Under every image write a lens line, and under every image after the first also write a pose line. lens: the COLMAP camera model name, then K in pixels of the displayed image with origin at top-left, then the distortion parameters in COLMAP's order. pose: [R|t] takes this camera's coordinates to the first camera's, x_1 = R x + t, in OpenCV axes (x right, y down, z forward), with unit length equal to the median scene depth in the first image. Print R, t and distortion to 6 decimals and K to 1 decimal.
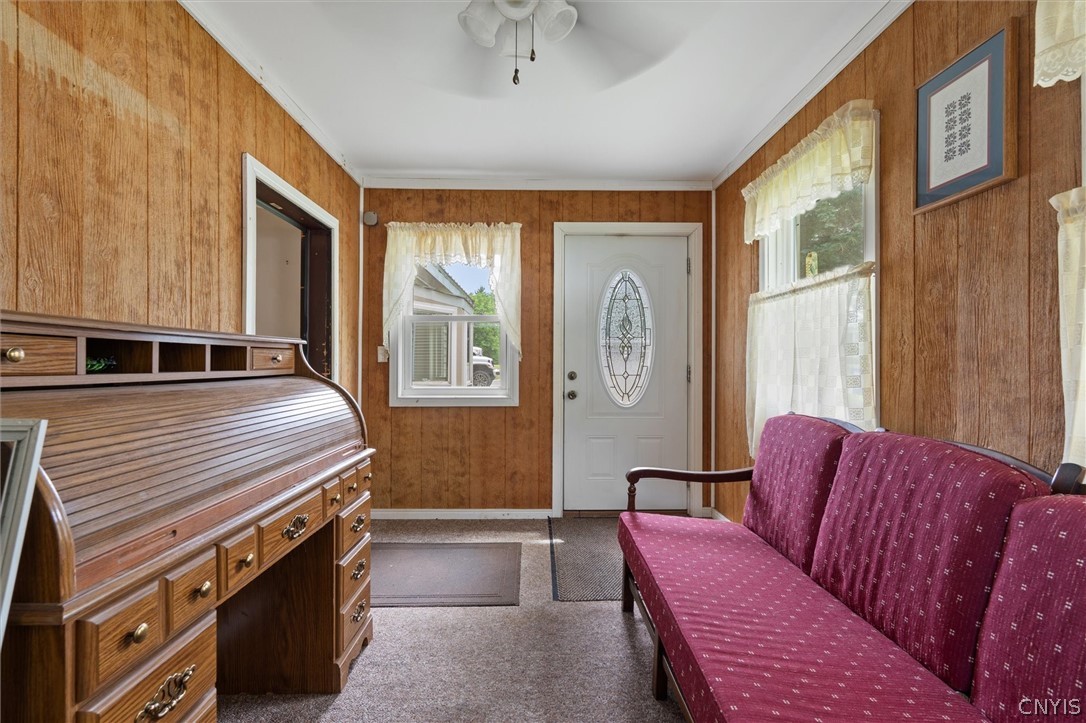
lens RADIAL K [[480.4, 0, 541.2], [0, 480.4, 360.1], [0, 0, 1]] dist [-0.002004, 0.000263]
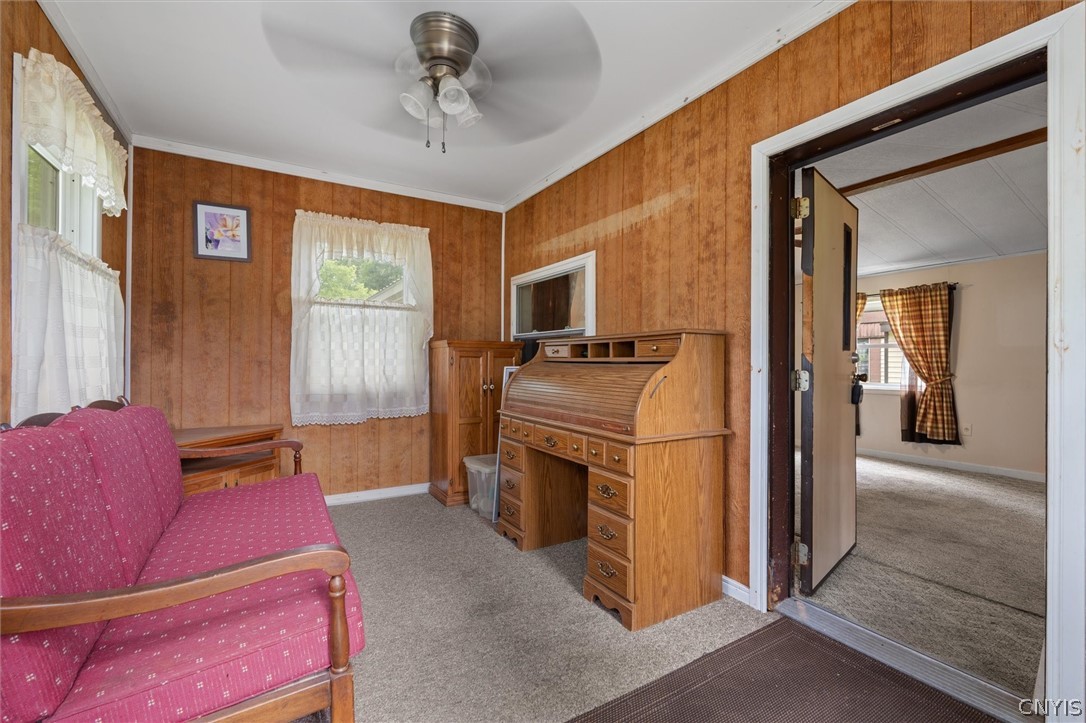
lens RADIAL K [[480.4, 0, 541.2], [0, 480.4, 360.1], [0, 0, 1]] dist [-0.002004, 0.000263]
pose [[-0.873894, -0.011468, -0.485982, 0.334217], [-0.007795, 0.999924, -0.009579, 0.045743], [0.486054, -0.004583, -0.873917, 2.070427]]
